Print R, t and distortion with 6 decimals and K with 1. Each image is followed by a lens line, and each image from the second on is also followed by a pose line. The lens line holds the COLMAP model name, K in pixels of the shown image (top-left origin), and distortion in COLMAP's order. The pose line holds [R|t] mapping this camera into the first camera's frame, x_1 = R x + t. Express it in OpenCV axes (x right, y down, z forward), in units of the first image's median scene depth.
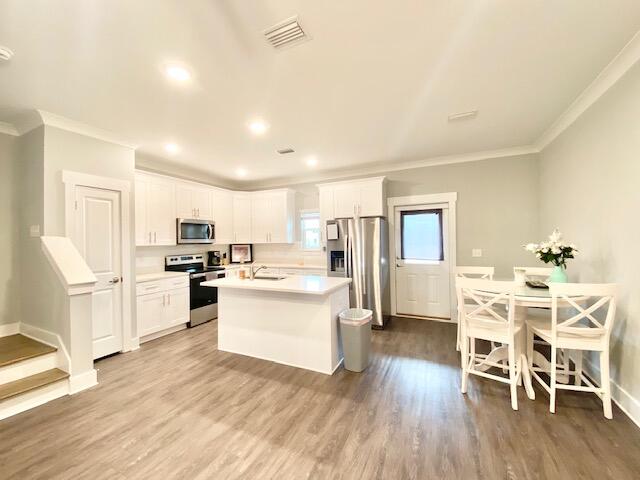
lens RADIAL K [[261.3, 0, 320.0], [0, 261.3, 240.0], [0, 0, 1]] dist [0.031368, -0.022845]
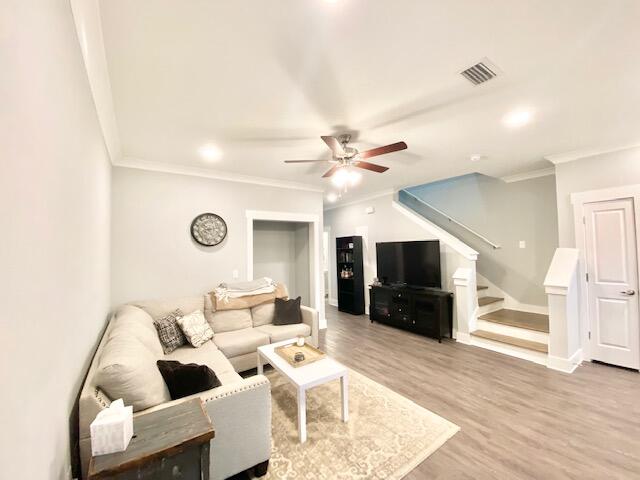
lens RADIAL K [[261.3, 0, 320.0], [0, 261.3, 240.0], [0, 0, 1]] dist [0.031368, -0.022845]
pose [[-0.500486, -0.014094, -0.865630, 0.733966], [0.024912, 0.999219, -0.030672, -0.043501], [0.865386, -0.036915, -0.499744, 0.627481]]
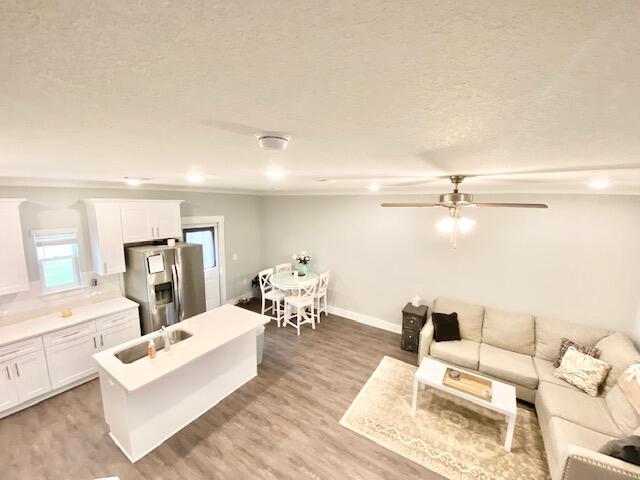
lens RADIAL K [[261.3, 0, 320.0], [0, 261.3, 240.0], [0, 0, 1]] dist [0.031368, -0.022845]
pose [[0.137092, -0.120572, 0.983193, -1.229572], [-0.017984, 0.992098, 0.124171, -0.378869], [-0.990395, -0.034704, 0.133840, 0.531143]]
